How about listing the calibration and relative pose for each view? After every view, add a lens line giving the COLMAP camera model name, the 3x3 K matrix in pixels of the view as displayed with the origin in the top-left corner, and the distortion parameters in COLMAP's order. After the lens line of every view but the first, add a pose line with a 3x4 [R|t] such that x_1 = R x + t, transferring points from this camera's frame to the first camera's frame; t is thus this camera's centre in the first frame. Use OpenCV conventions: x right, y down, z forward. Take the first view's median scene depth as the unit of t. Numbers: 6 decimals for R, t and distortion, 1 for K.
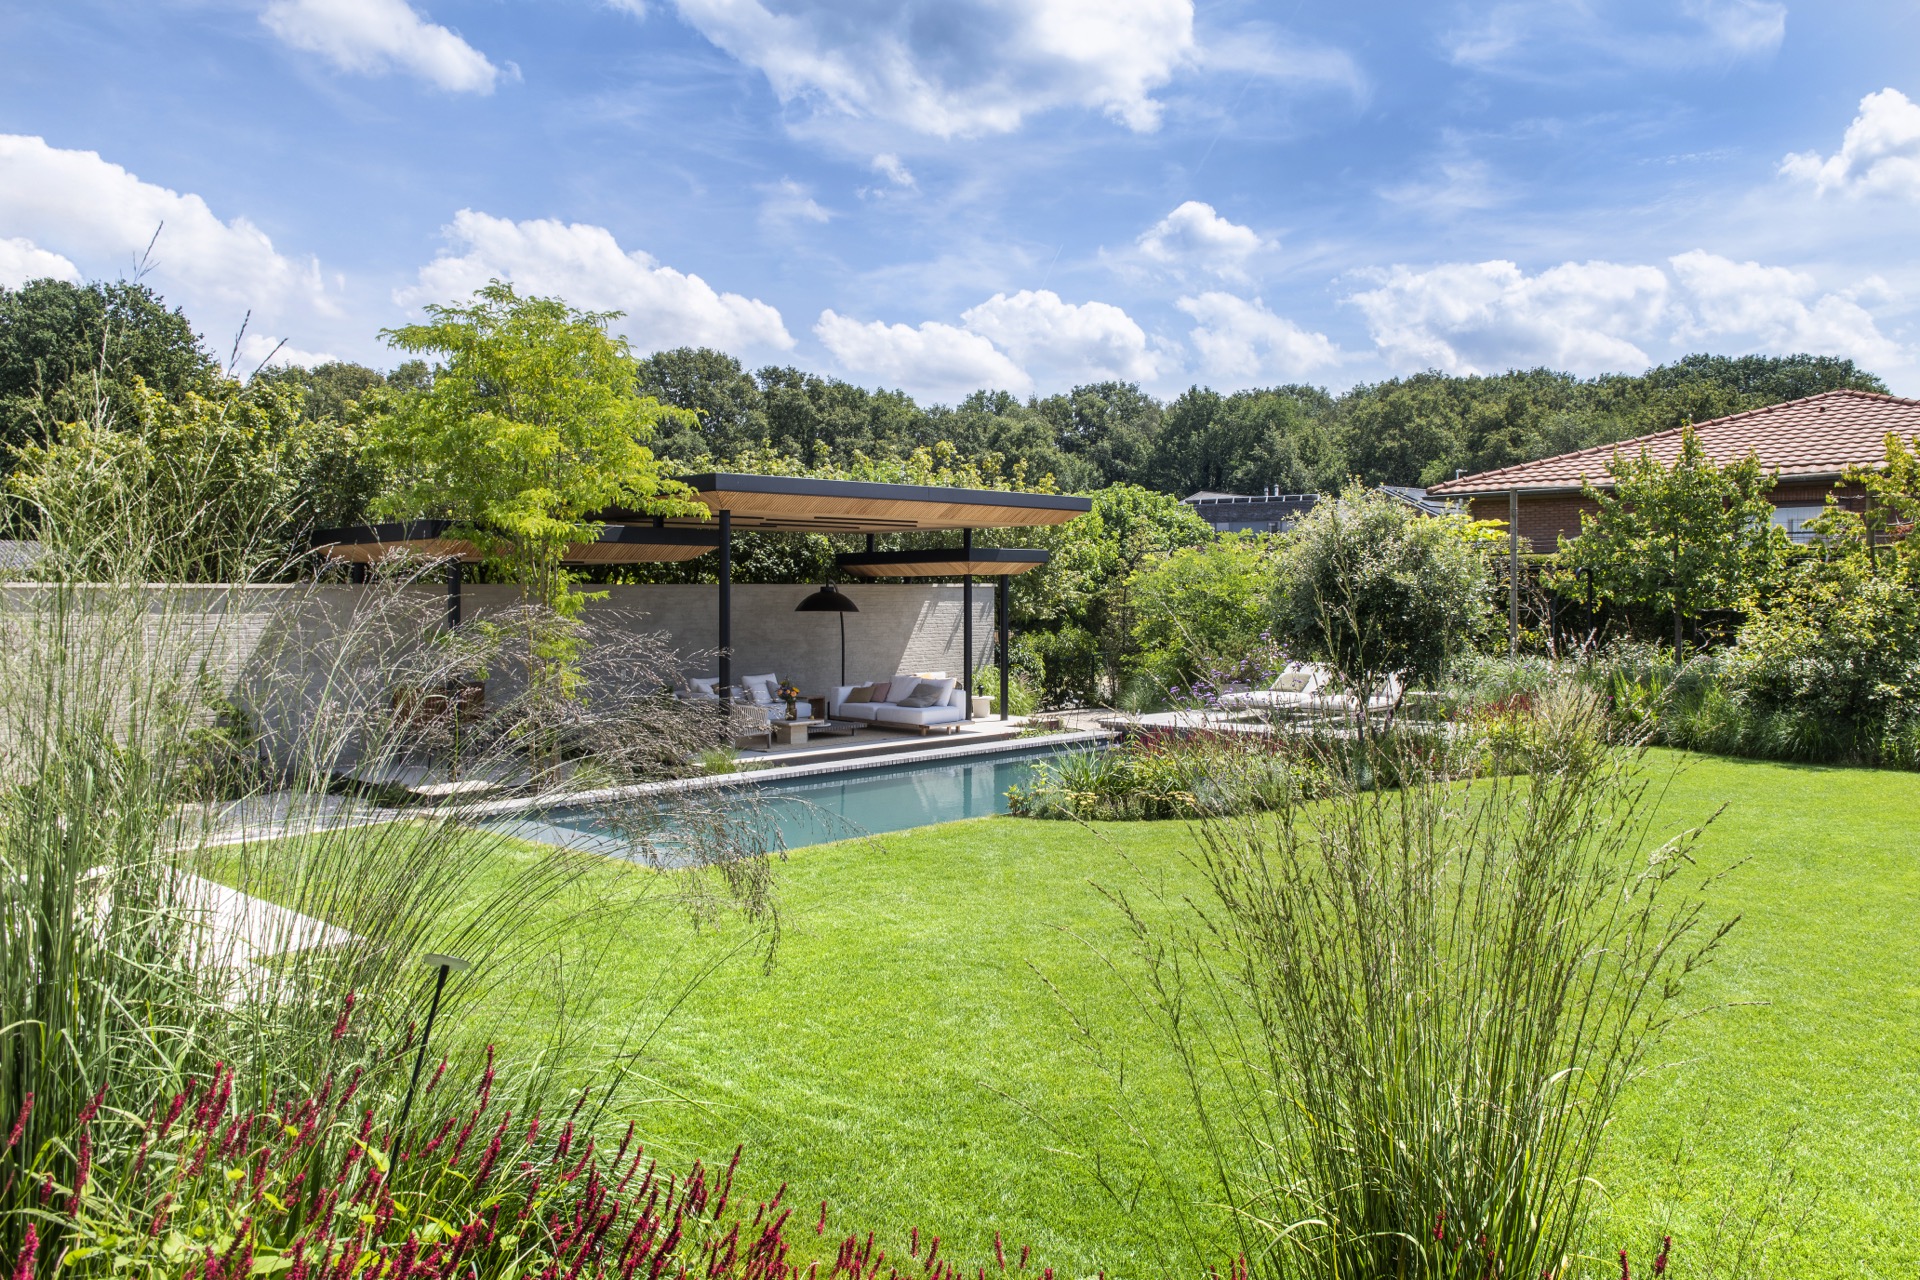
lens RADIAL K [[1398.4, 0, 960.0], [0, 1398.4, 640.0], [0, 0, 1]] dist [0.001861, 0.003081]
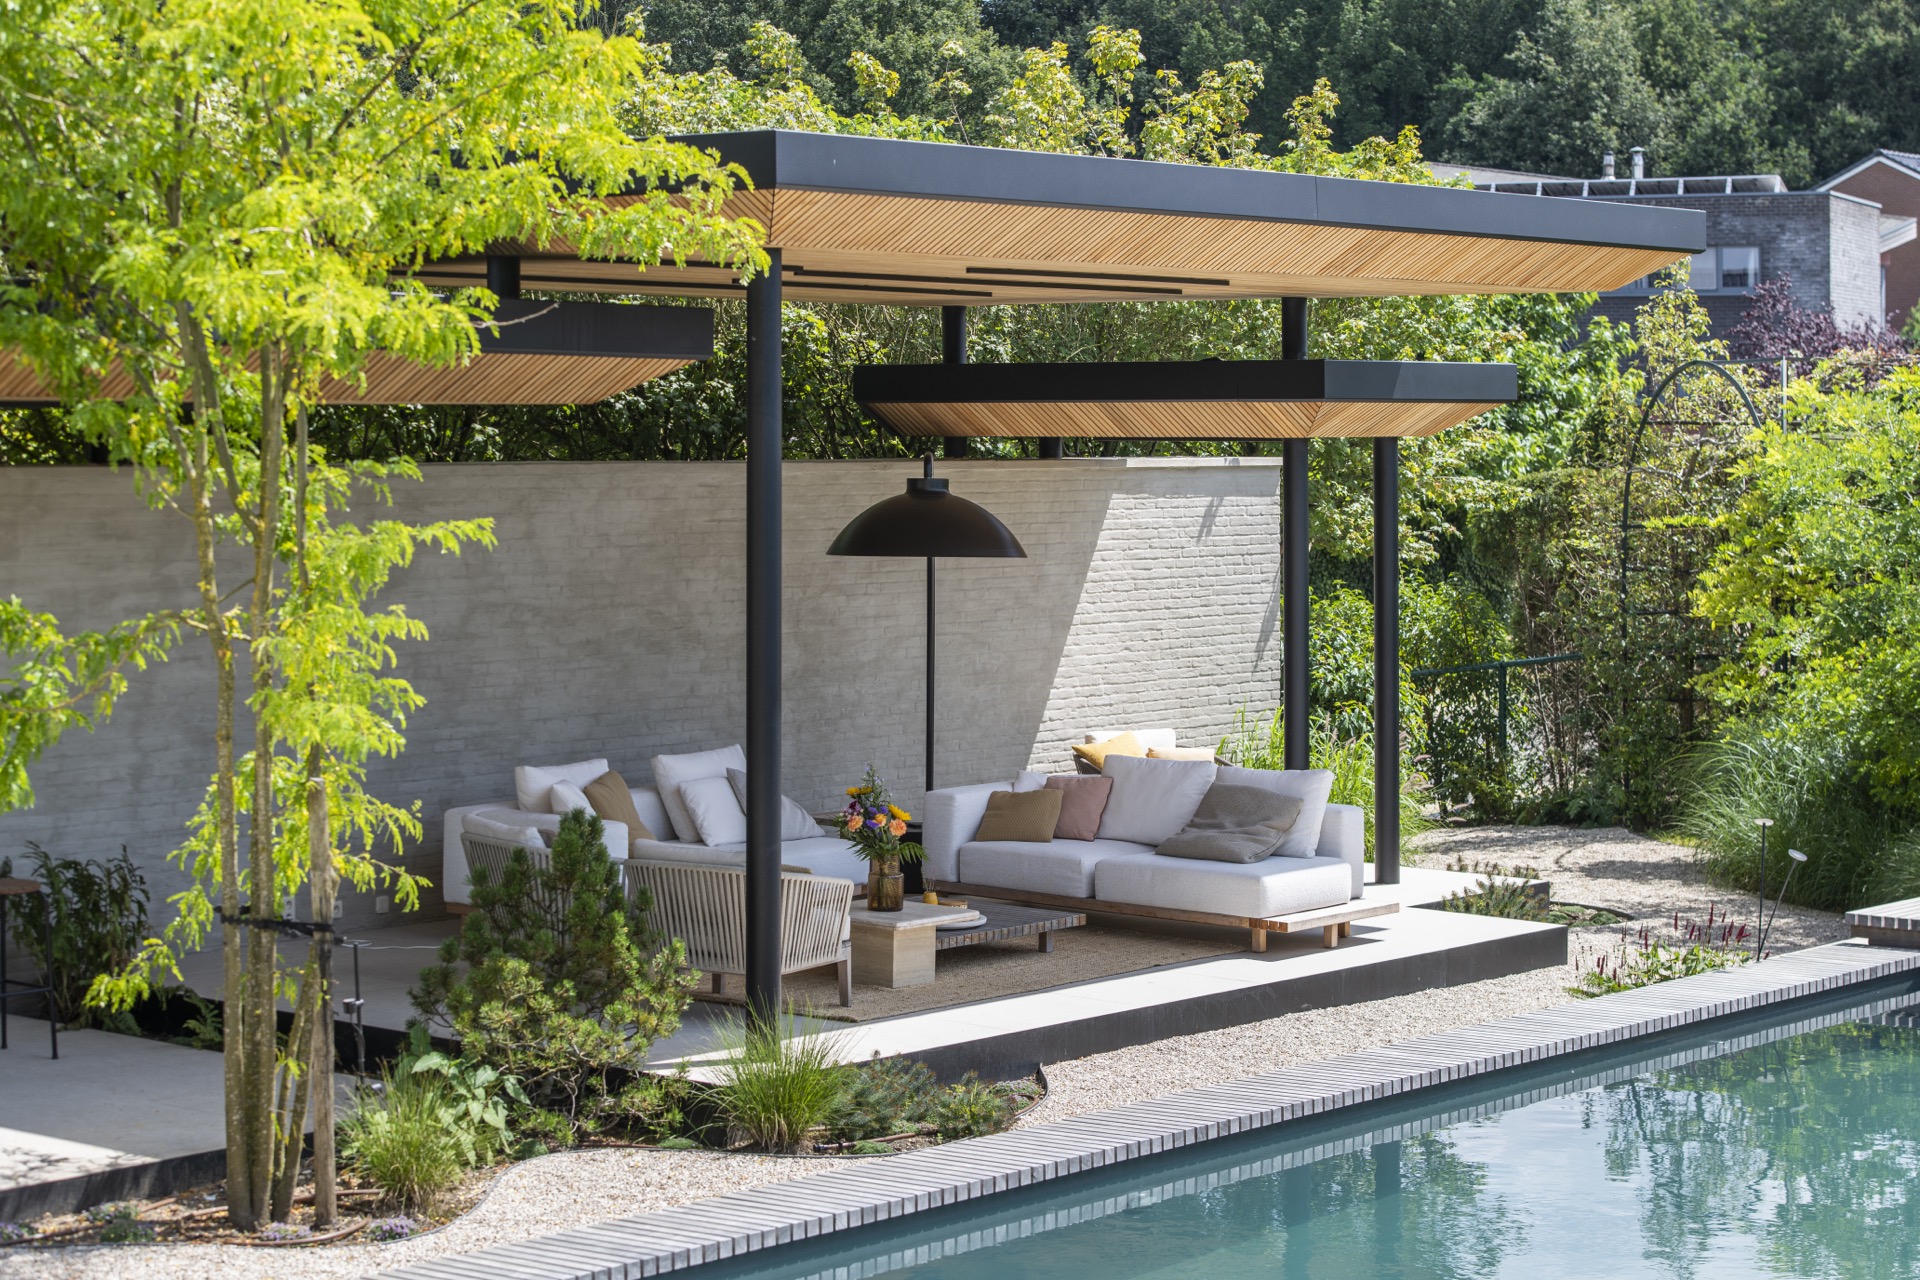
lens RADIAL K [[3806.7, 0, 960.0], [0, 3806.7, 640.0], [0, 0, 1]] dist [0.064207, 0.151055]
pose [[0.996473, 0.006658, 0.083650, -0.119913], [-0.008552, 0.999715, 0.022301, -0.015419], [-0.083478, -0.022938, 0.996246, 0.099609]]
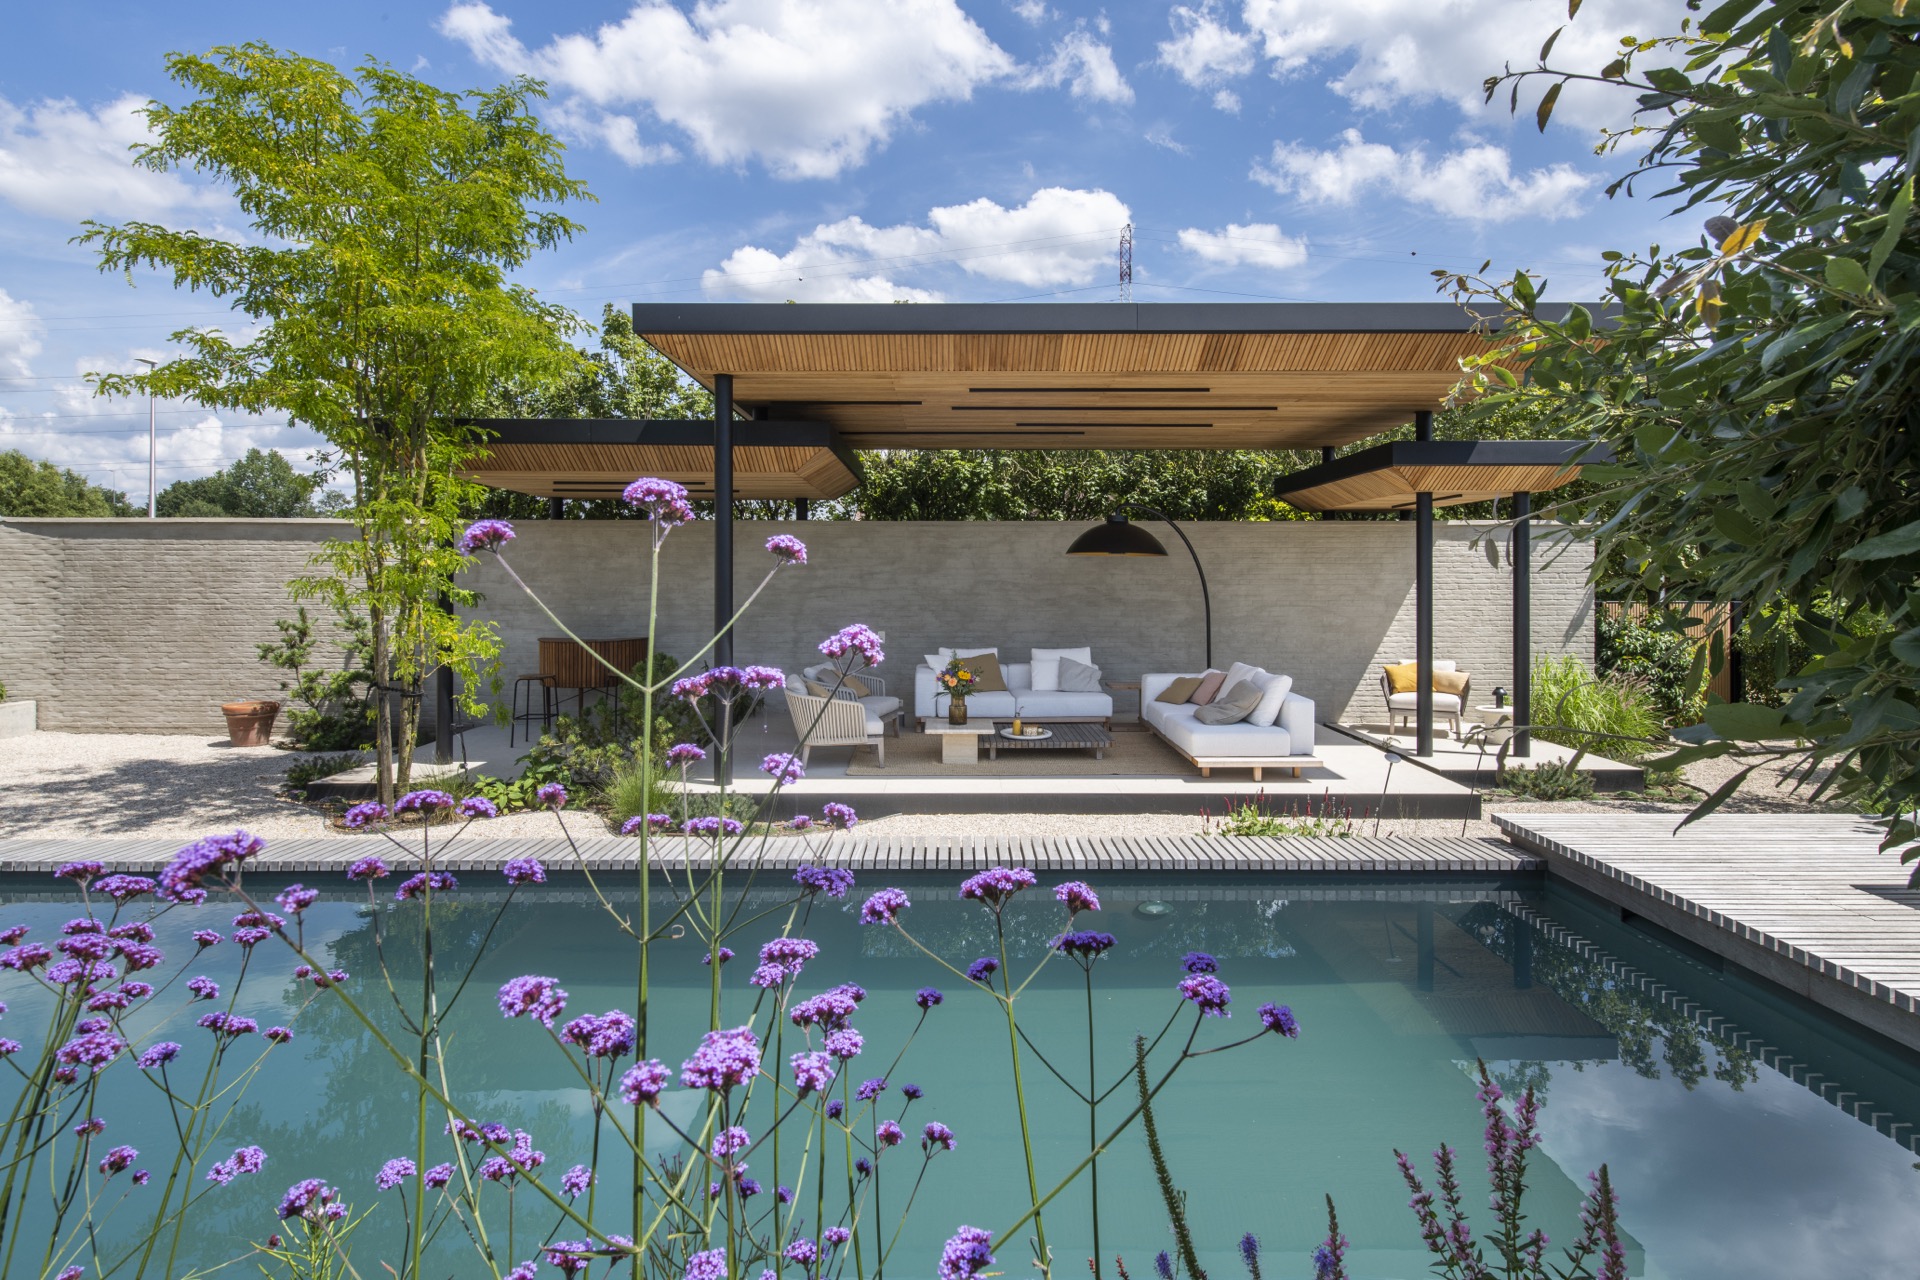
lens RADIAL K [[963.3, 0, 986.1], [0, 963.3, 594.9], [0, 0, 1]] dist [0.037683, 0.000119]
pose [[0.714004, 0.017467, -0.699924, 0.126923], [-0.025605, 0.999671, -0.001173, 0.000071], [0.699673, 0.018759, 0.714217, 0.478036]]
